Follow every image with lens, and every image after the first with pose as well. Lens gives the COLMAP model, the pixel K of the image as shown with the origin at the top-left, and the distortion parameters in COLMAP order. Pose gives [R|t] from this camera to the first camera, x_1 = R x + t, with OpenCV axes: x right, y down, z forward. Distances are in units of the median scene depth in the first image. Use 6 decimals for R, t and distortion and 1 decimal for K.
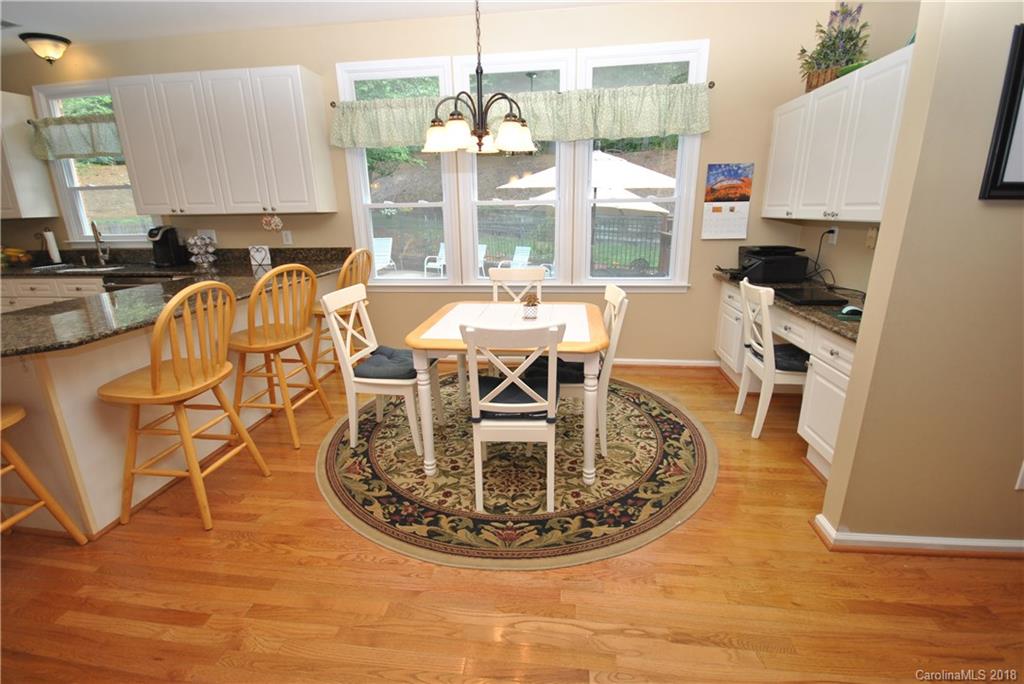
lens RADIAL K [[452.9, 0, 507.5], [0, 452.9, 339.7], [0, 0, 1]] dist [0.008613, -0.010930]
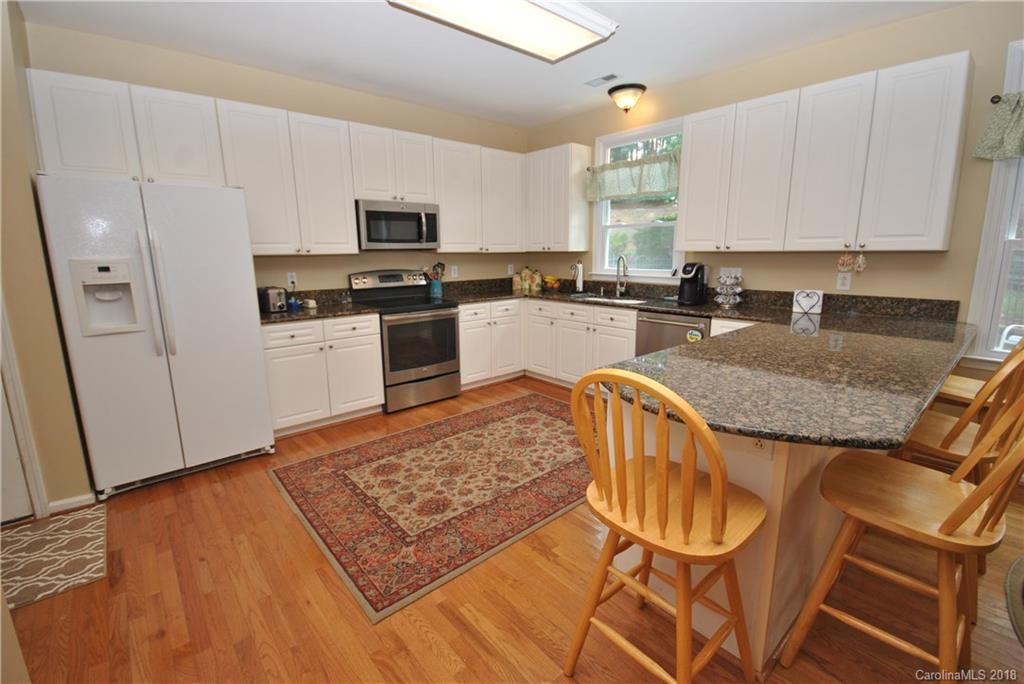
lens RADIAL K [[452.9, 0, 507.9], [0, 452.9, 342.0], [0, 0, 1]] dist [0.008613, -0.010930]
pose [[0.738319, 0.144663, -0.658755, -0.486541], [-0.192856, 0.981227, -0.000672, -0.012977], [0.646291, 0.127541, 0.752357, 0.060129]]
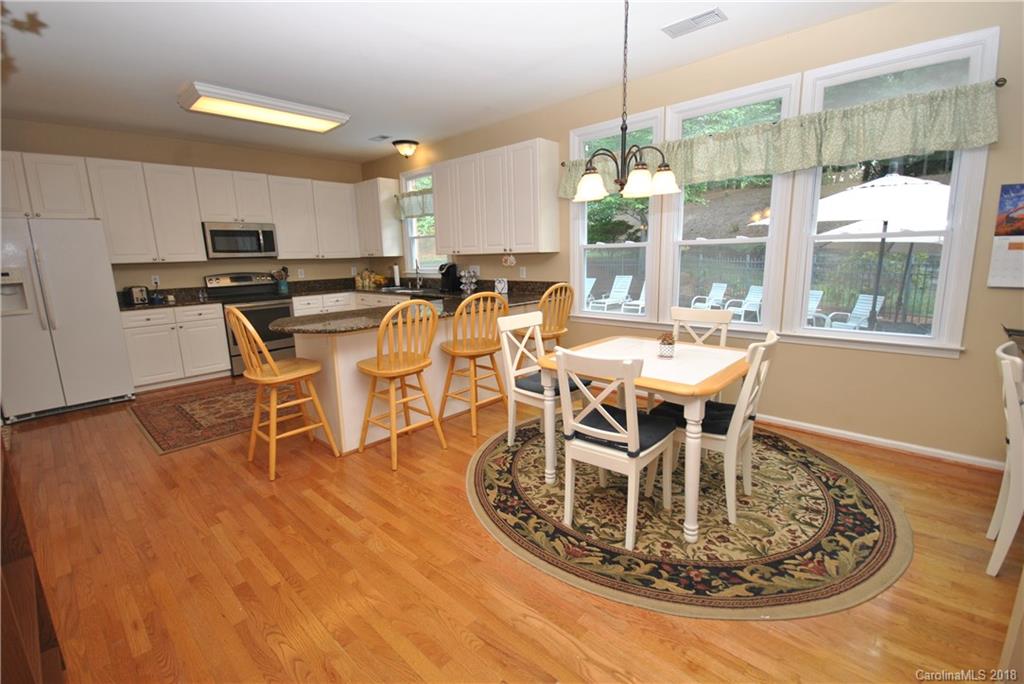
lens RADIAL K [[452.9, 0, 504.0], [0, 452.9, 339.5], [0, 0, 1]] dist [0.008613, -0.010930]
pose [[0.803150, 0.106804, -0.586126, 0.269577], [-0.154399, 0.987502, -0.031625, 0.000907], [0.575423, 0.115897, 0.809603, -0.005668]]
